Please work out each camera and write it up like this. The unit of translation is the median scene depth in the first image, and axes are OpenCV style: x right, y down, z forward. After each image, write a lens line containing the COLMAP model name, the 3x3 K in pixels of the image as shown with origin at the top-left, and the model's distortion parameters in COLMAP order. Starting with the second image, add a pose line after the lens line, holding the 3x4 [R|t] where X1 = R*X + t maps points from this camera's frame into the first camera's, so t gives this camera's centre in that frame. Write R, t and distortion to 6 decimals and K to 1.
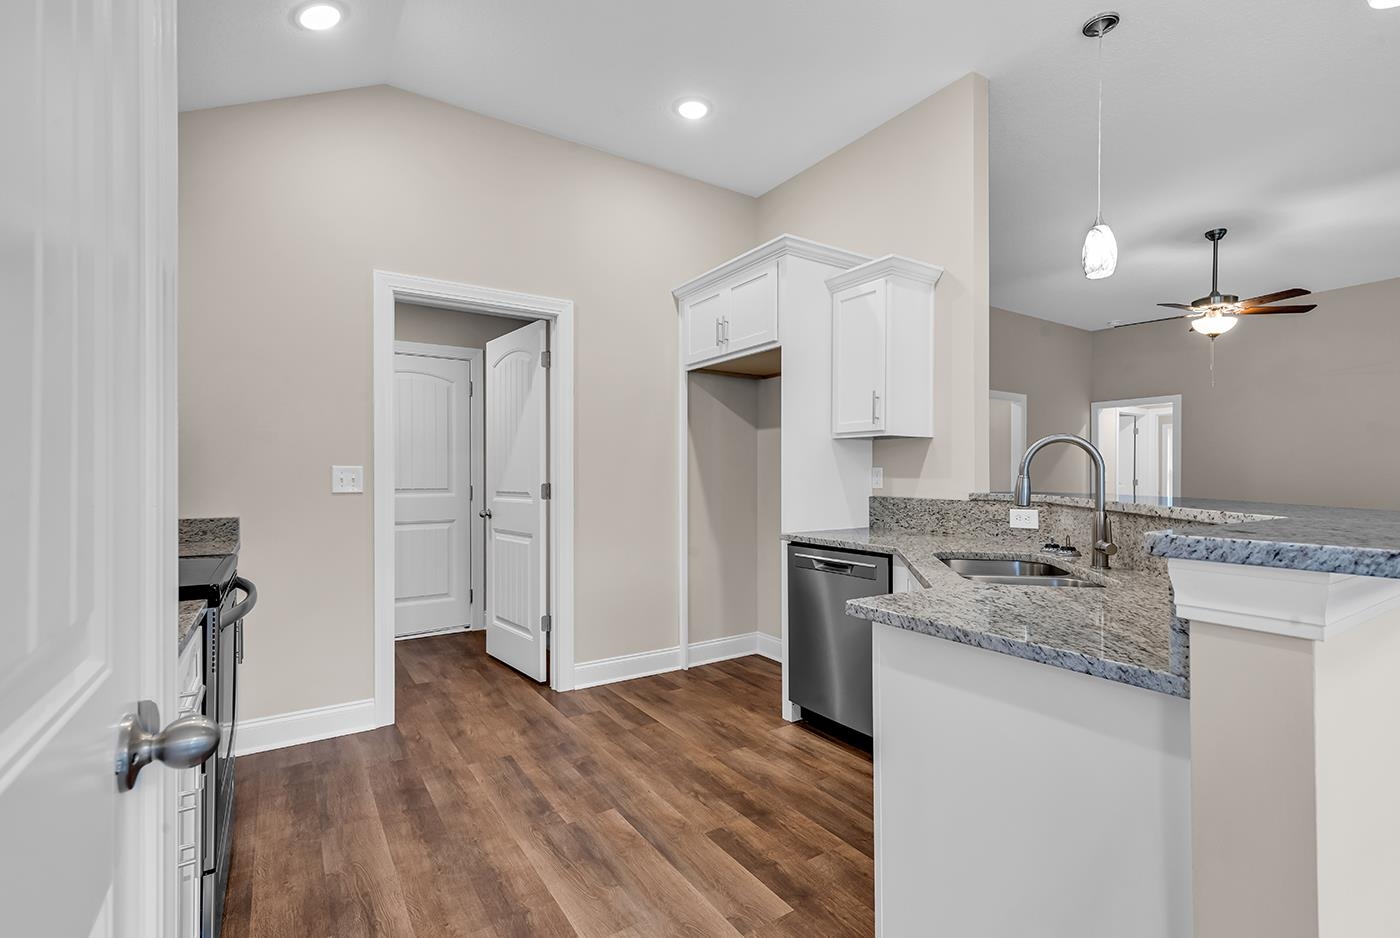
lens RADIAL K [[646.1, 0, 714.0], [0, 646.1, 470.8], [0, 0, 1]] dist [0.001636, -0.000116]
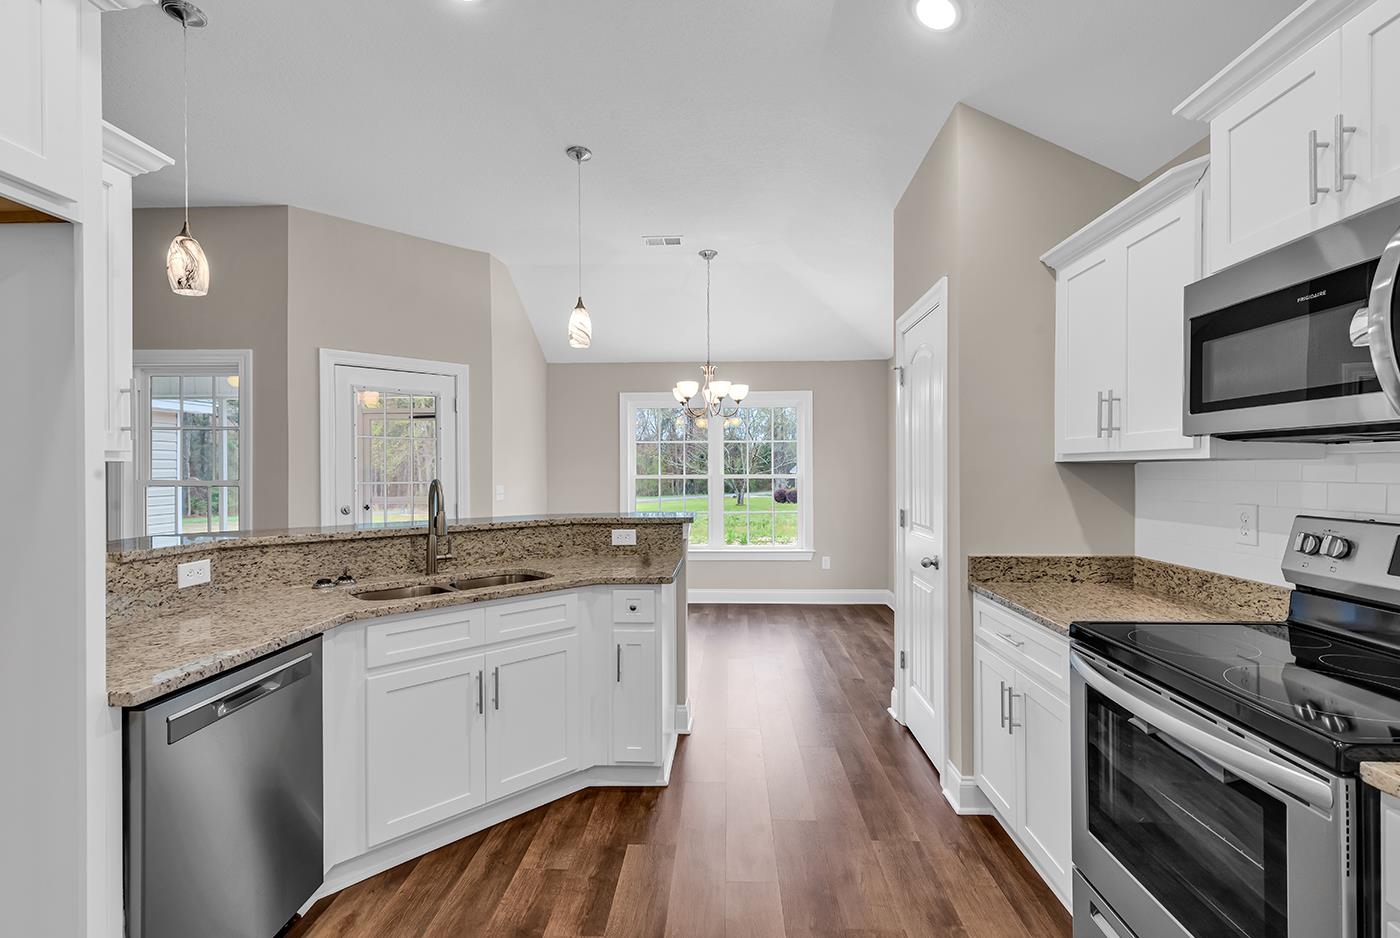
lens RADIAL K [[610.1, 0, 705.9], [0, 610.1, 471.6], [0, 0, 1]] dist [-0.021670, -0.000256]
pose [[-0.809781, 0.000163, 0.586732, -0.402150], [-0.001725, 0.999995, -0.002658, -0.043343], [-0.586730, -0.003164, -0.809777, 1.050820]]
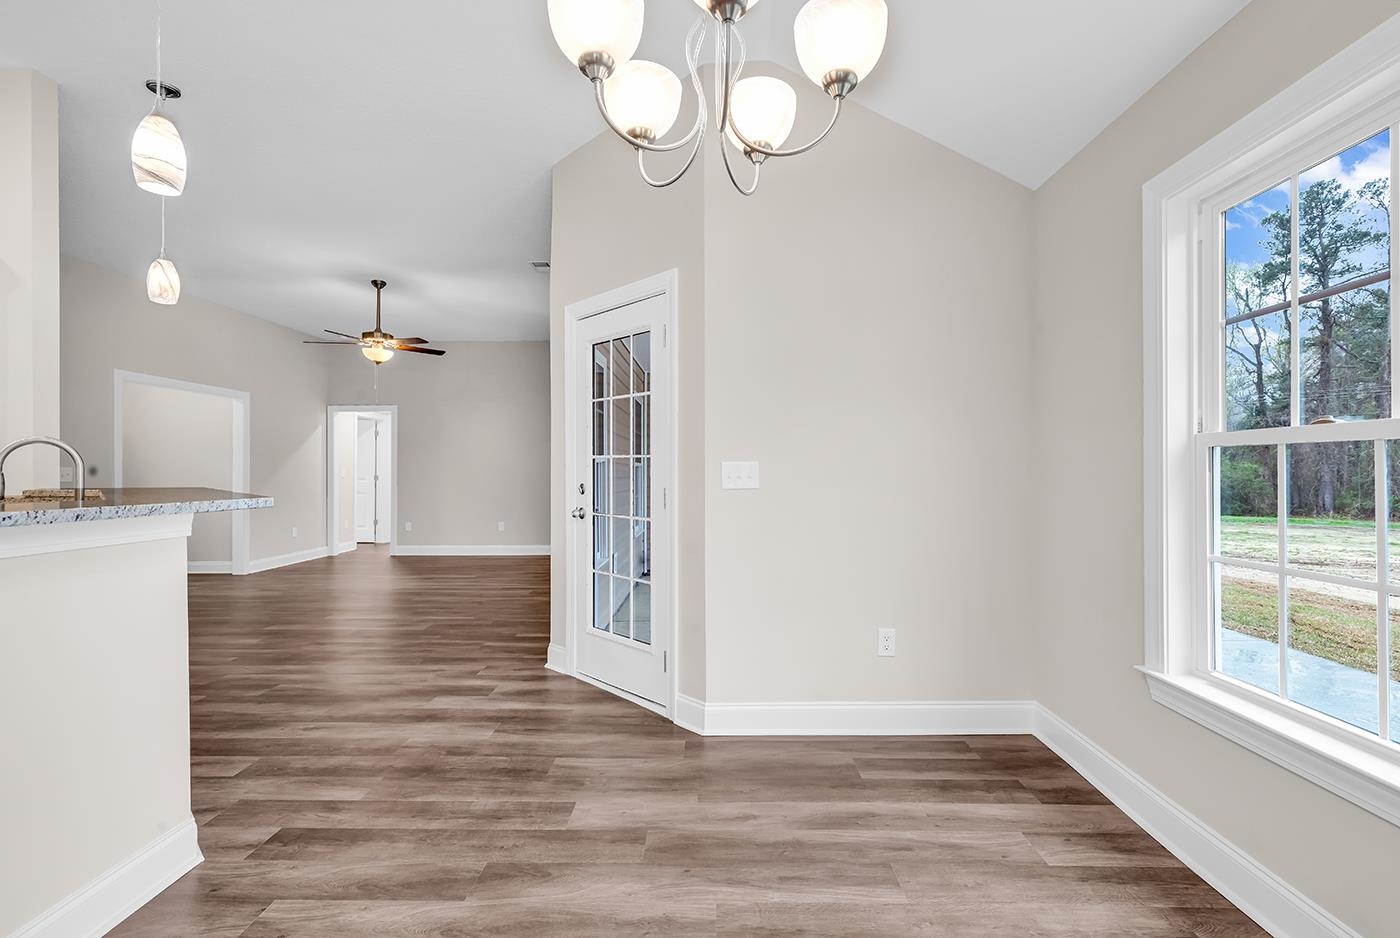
lens RADIAL K [[632.7, 0, 700.0], [0, 632.7, 469.0], [0, 0, 1]] dist [0.003159, -0.000610]
pose [[0.574788, 0.006110, 0.818279, 0.184796], [-0.009050, 0.999958, -0.001110, -0.005428], [-0.818252, -0.006767, 0.574820, -0.383071]]
